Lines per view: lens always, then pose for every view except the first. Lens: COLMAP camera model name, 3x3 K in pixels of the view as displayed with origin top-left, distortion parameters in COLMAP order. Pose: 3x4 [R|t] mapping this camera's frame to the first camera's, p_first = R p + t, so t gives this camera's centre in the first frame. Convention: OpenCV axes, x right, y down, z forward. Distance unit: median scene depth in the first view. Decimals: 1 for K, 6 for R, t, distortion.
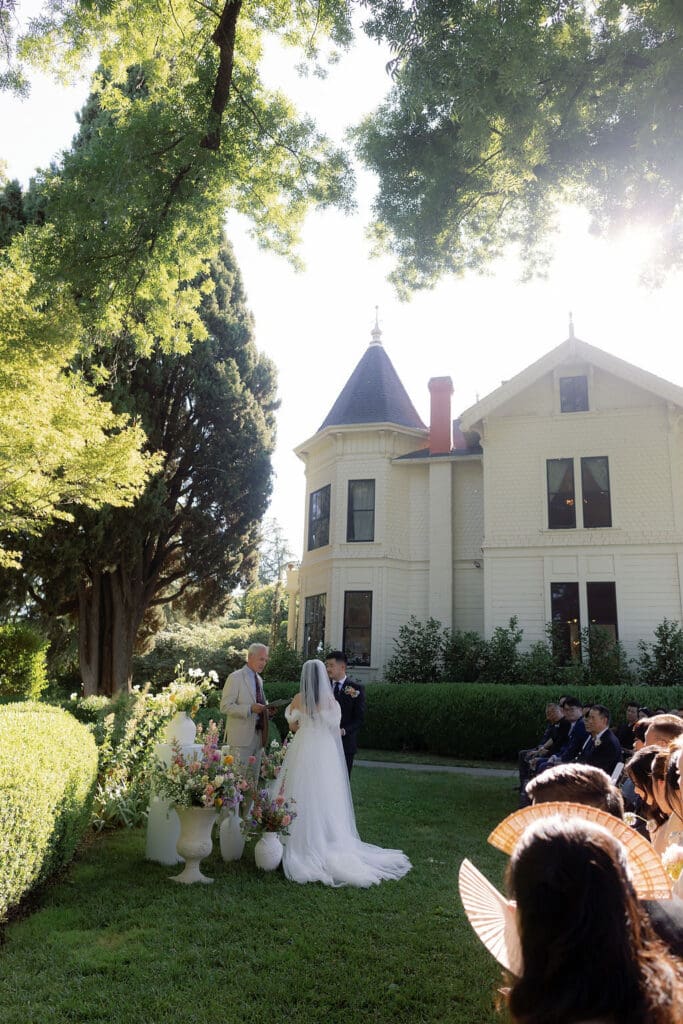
lens RADIAL K [[772.4, 0, 353.7], [0, 772.4, 506.3], [0, 0, 1]] dist [0.022205, -0.014772]
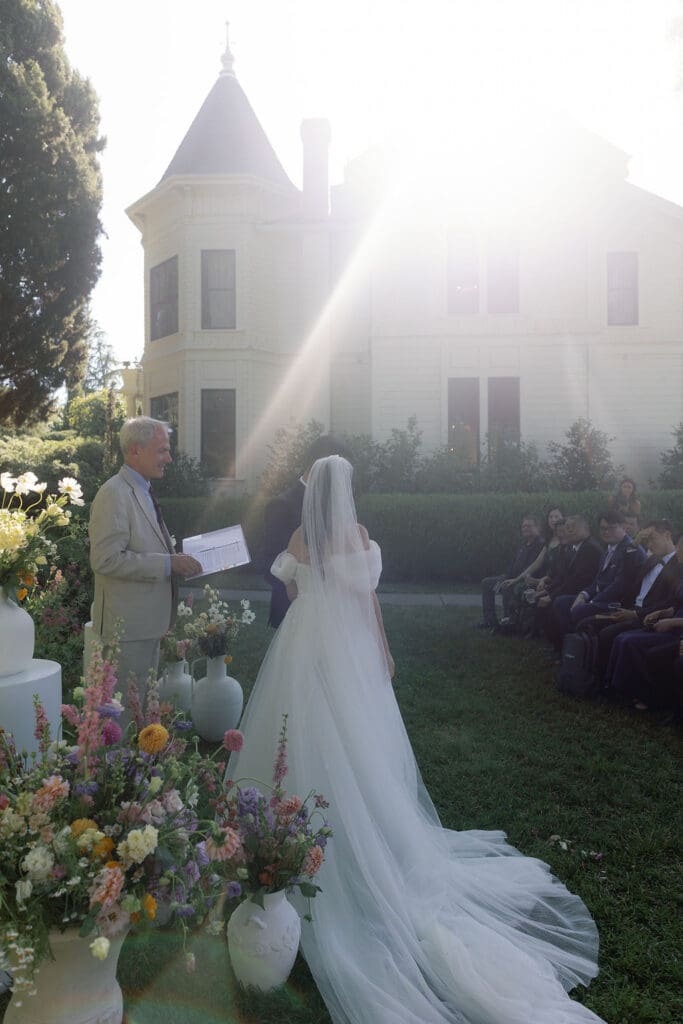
lens RADIAL K [[772.4, 0, 353.7], [0, 772.4, 506.3], [0, 0, 1]] dist [0.022205, -0.014772]
pose [[0.976738, -0.028441, 0.212541, -0.030277], [-0.022776, 0.971799, 0.234707, 0.031947], [-0.213222, -0.234088, 0.948546, 0.144701]]
